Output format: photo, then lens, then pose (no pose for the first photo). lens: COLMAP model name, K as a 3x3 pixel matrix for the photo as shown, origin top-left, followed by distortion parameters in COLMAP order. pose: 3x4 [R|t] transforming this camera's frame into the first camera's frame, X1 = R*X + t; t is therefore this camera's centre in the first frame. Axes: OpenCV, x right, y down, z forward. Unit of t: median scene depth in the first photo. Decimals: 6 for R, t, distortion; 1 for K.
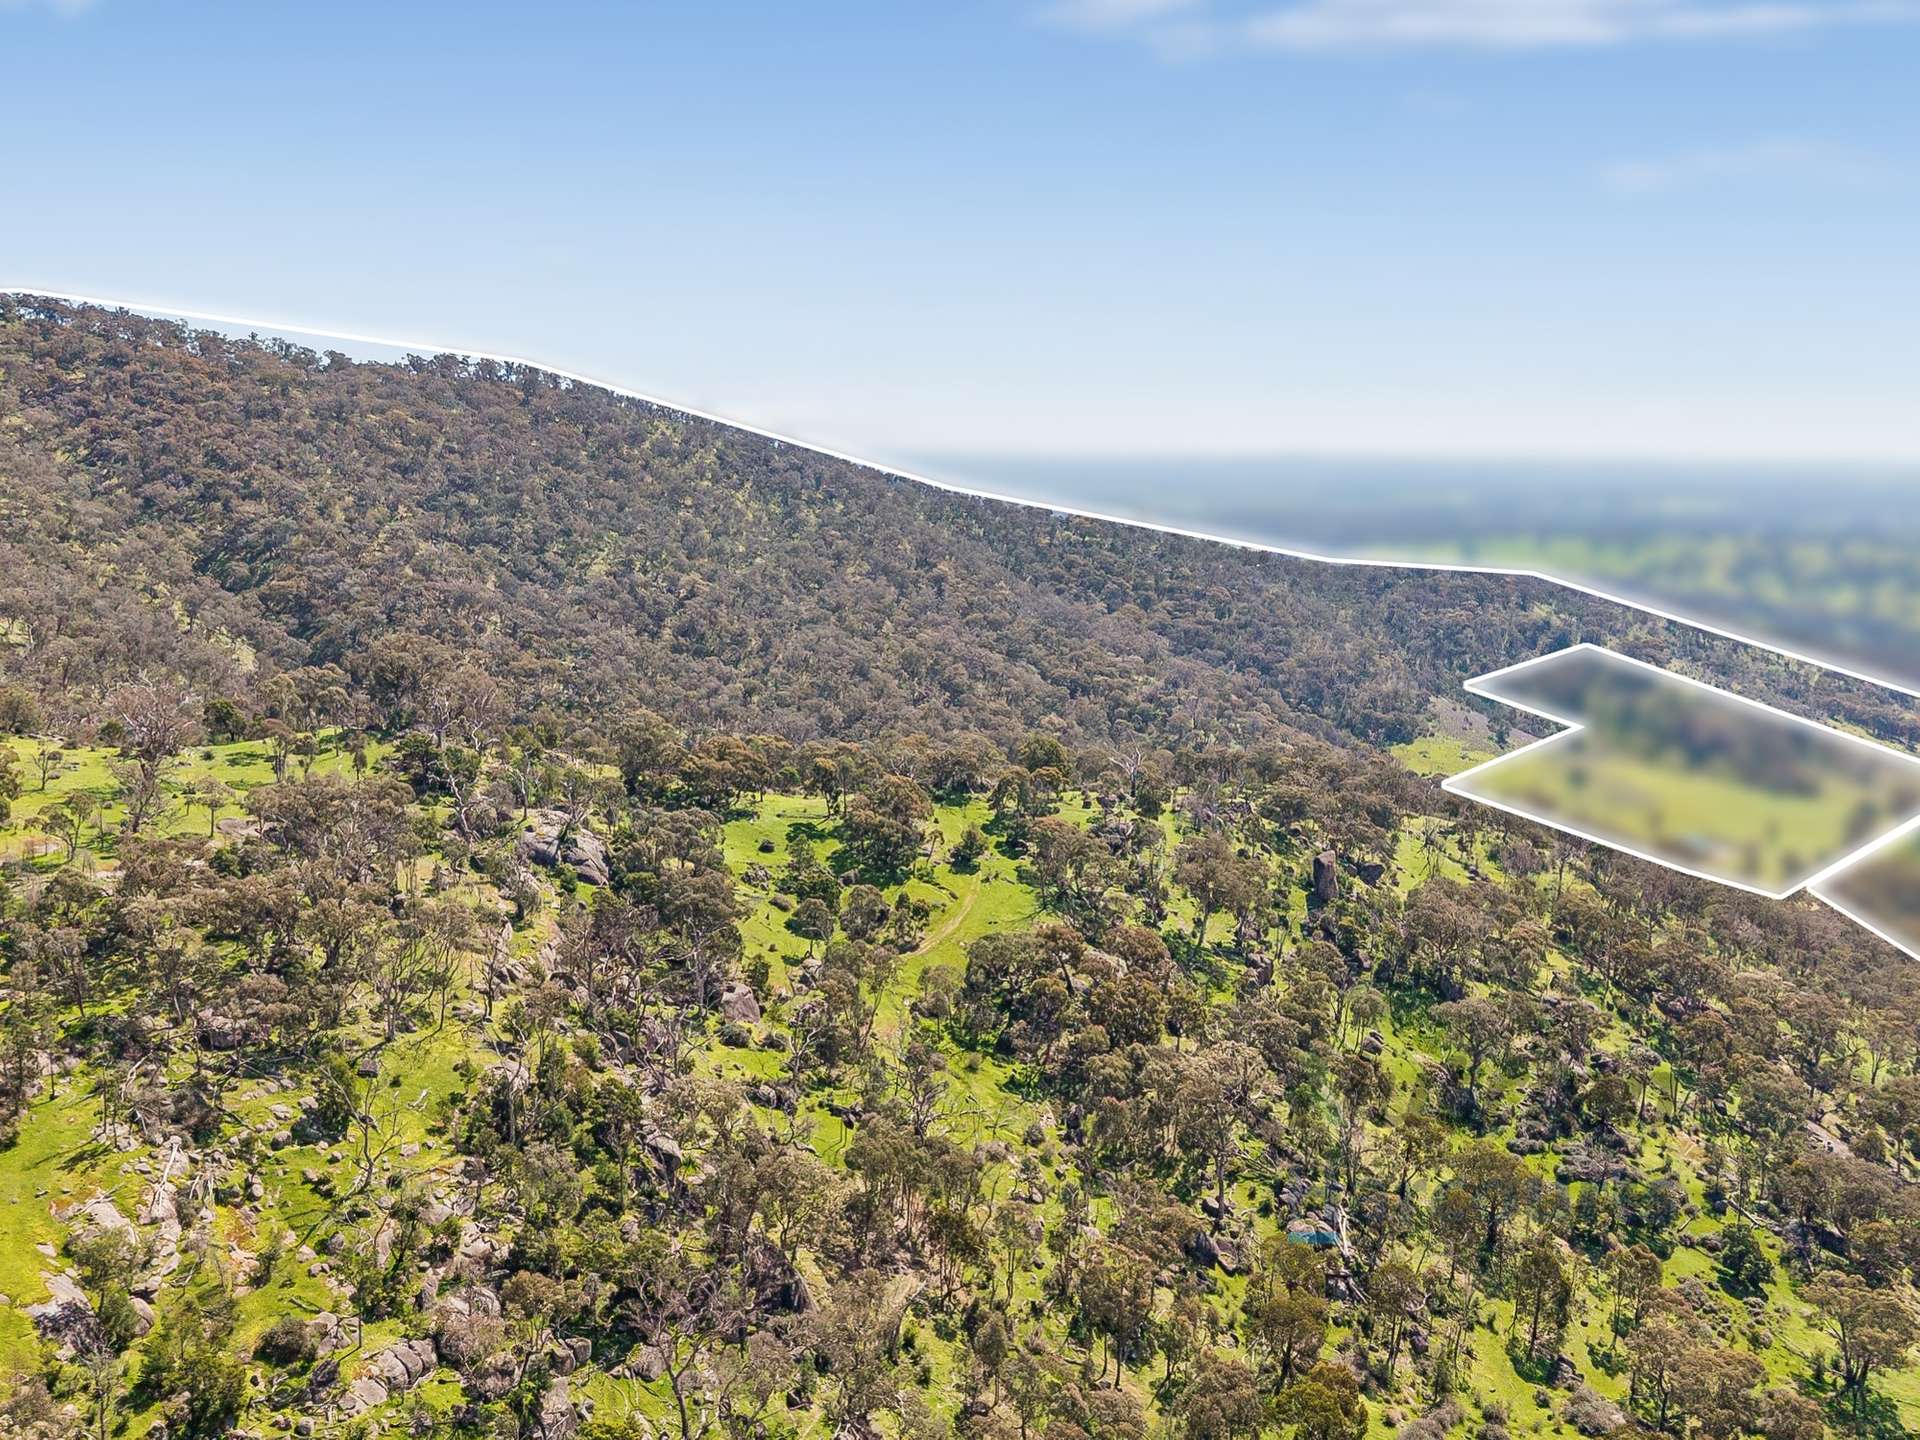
lens RADIAL K [[1729.2, 0, 966.3], [0, 1729.2, 713.9], [0, 0, 1]] dist [0.114367, -0.206963]
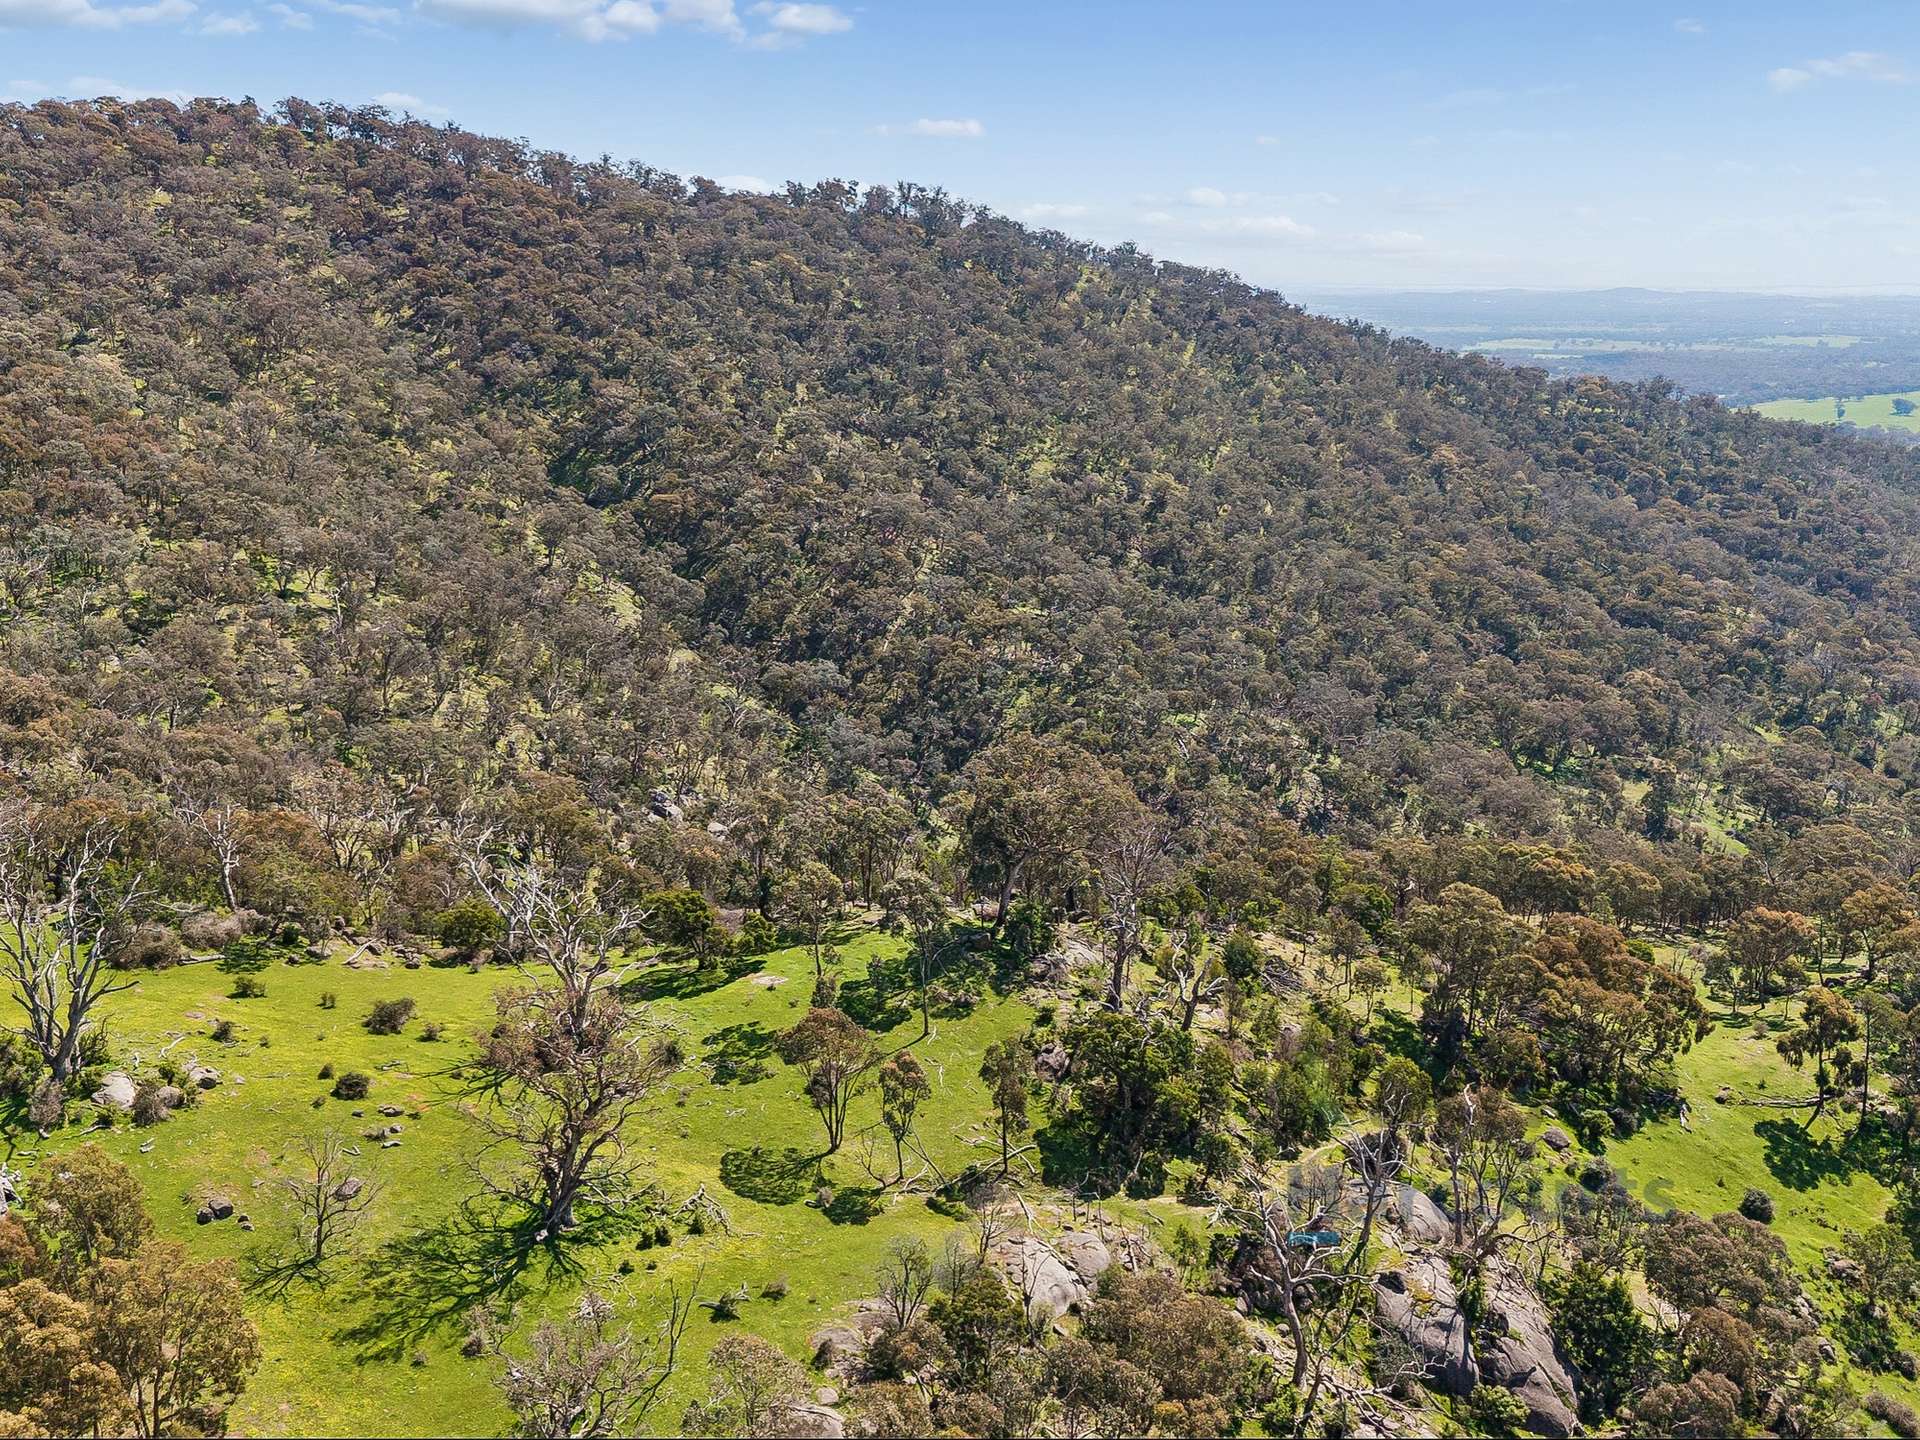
lens RADIAL K [[1719.3, 0, 1004.5], [0, 1719.3, 716.2], [0, 0, 1]] dist [0.201293, -0.600103]
pose [[0.990119, 0.033001, -0.136289, -0.128528], [-0.020256, 0.995379, 0.093862, -0.048401], [0.138757, -0.090174, 0.986213, 0.255269]]
